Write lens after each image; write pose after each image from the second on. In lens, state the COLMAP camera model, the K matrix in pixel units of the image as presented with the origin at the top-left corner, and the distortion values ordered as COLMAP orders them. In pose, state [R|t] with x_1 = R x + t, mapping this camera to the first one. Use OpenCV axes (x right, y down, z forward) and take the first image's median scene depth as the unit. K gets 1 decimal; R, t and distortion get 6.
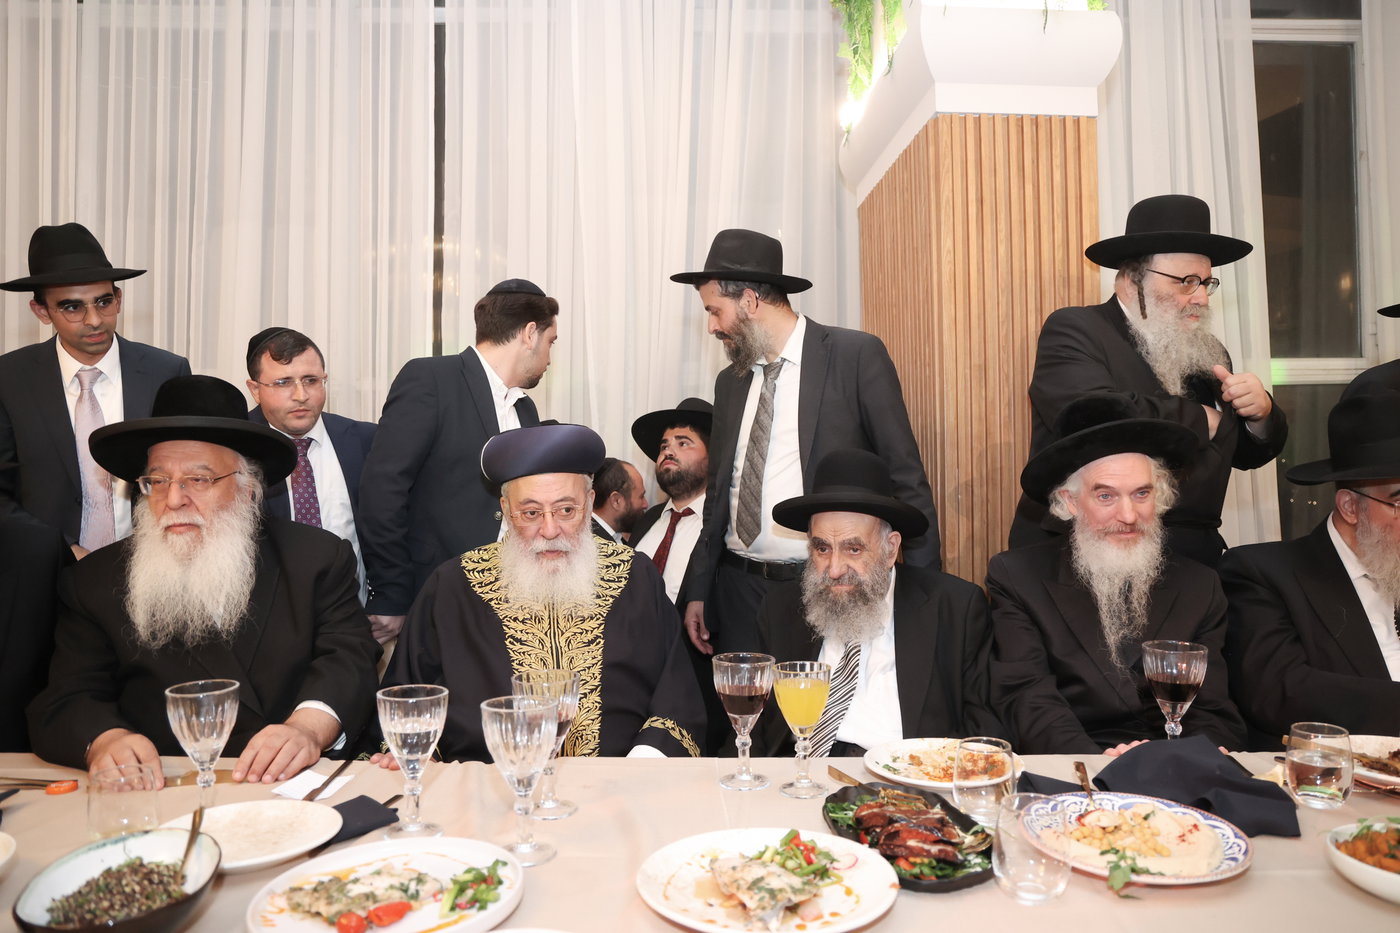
lens RADIAL K [[942.7, 0, 700.0], [0, 942.7, 466.5], [0, 0, 1]] dist [-0.084112, 0.038350]
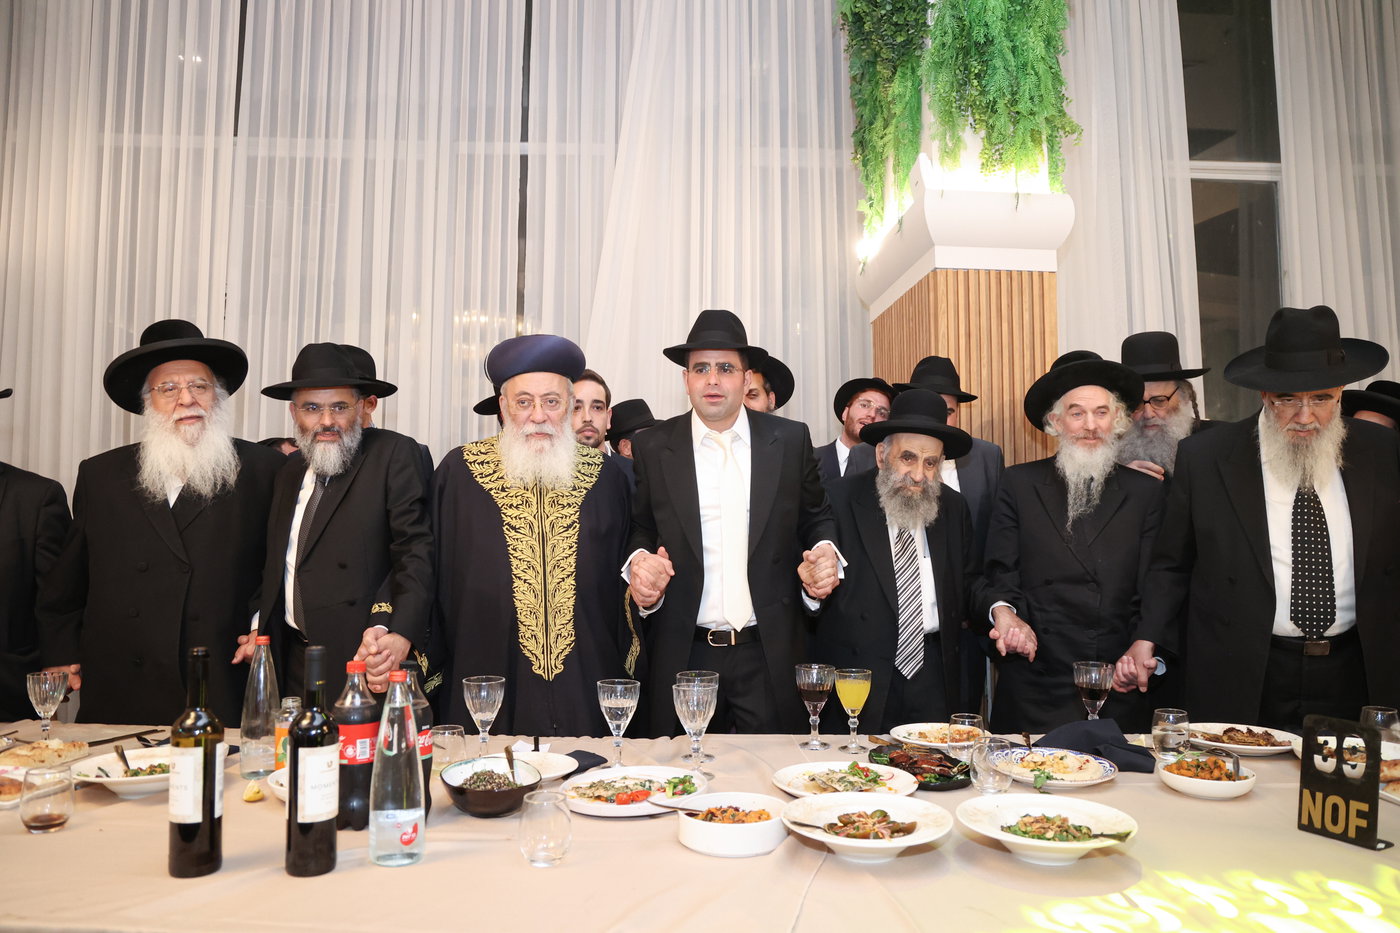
lens RADIAL K [[942.7, 0, 700.0], [0, 942.7, 466.5], [0, 0, 1]] dist [-0.084112, 0.038350]
pose [[0.999822, 0.016471, 0.009253, -0.215788], [-0.016001, 0.998682, -0.048761, -0.065942], [-0.010044, 0.048604, 0.998768, -0.762441]]
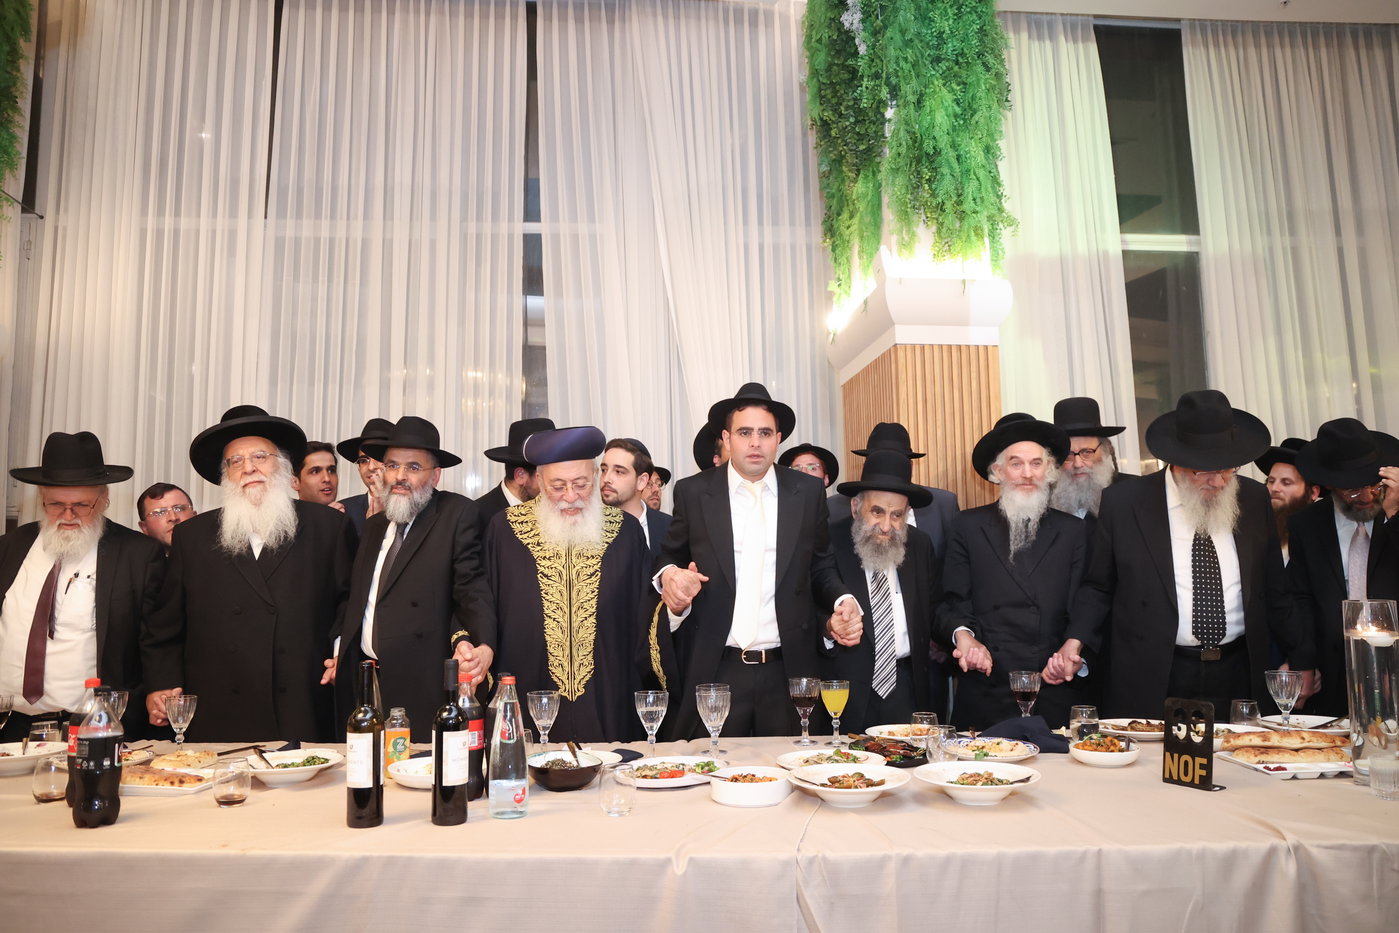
lens RADIAL K [[942.0, 0, 699.5], [0, 942.0, 466.5], [0, 0, 1]] dist [-0.084112, 0.038350]
pose [[0.999199, 0.004403, 0.039764, -0.328568], [-0.000747, 0.995807, -0.091480, -0.076366], [-0.040000, 0.091377, 0.995013, -1.284971]]
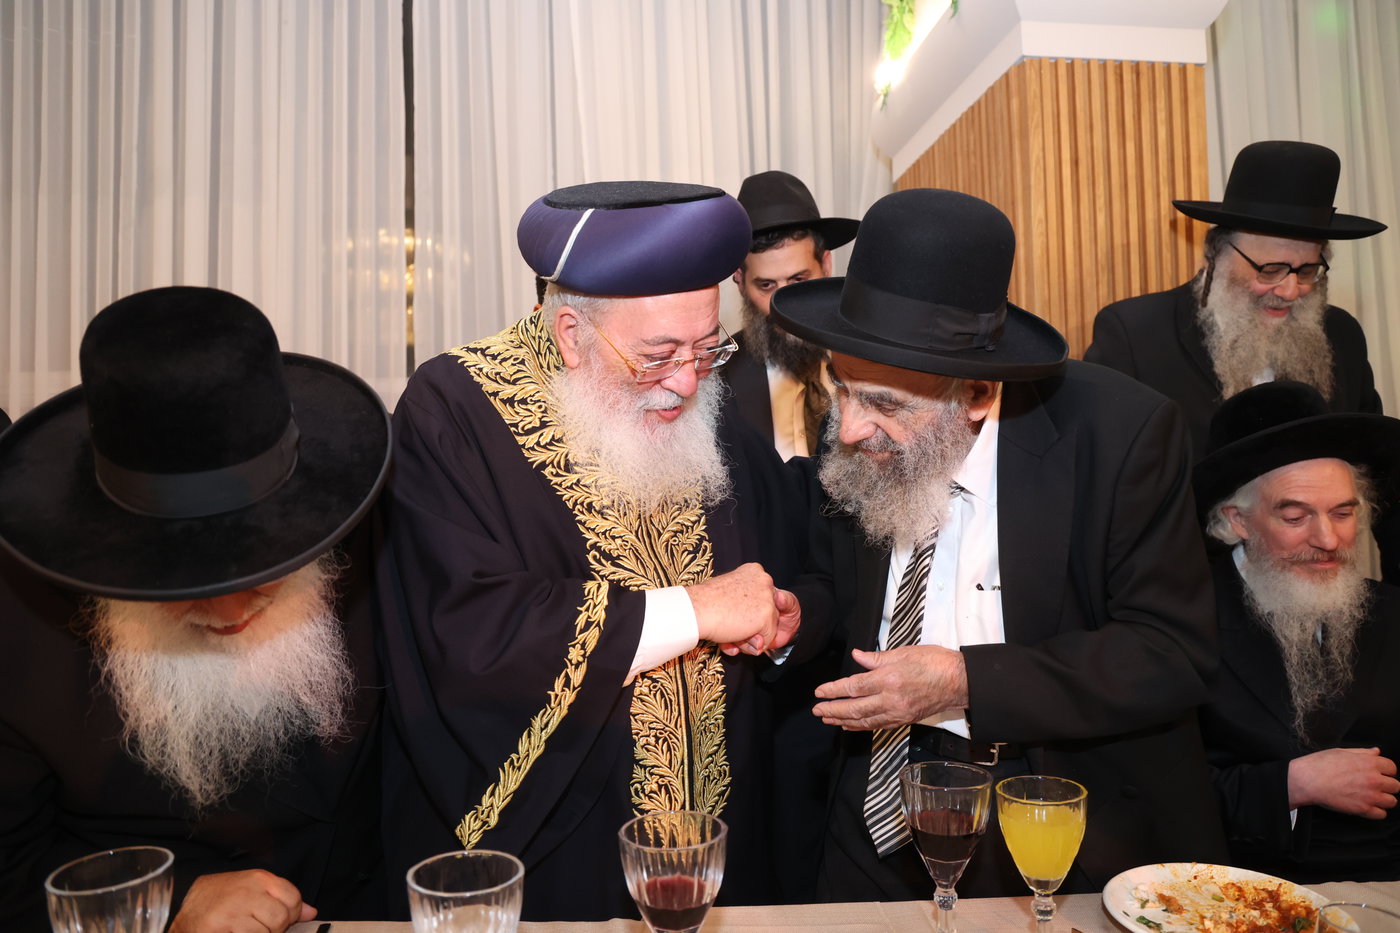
lens RADIAL K [[942.7, 0, 700.0], [0, 942.7, 466.5], [0, 0, 1]] dist [-0.084112, 0.038350]
pose [[0.998629, -0.013198, 0.050650, -0.201995], [0.013355, 0.999907, -0.002768, -0.027310], [-0.050609, 0.003440, 0.998713, 0.435092]]
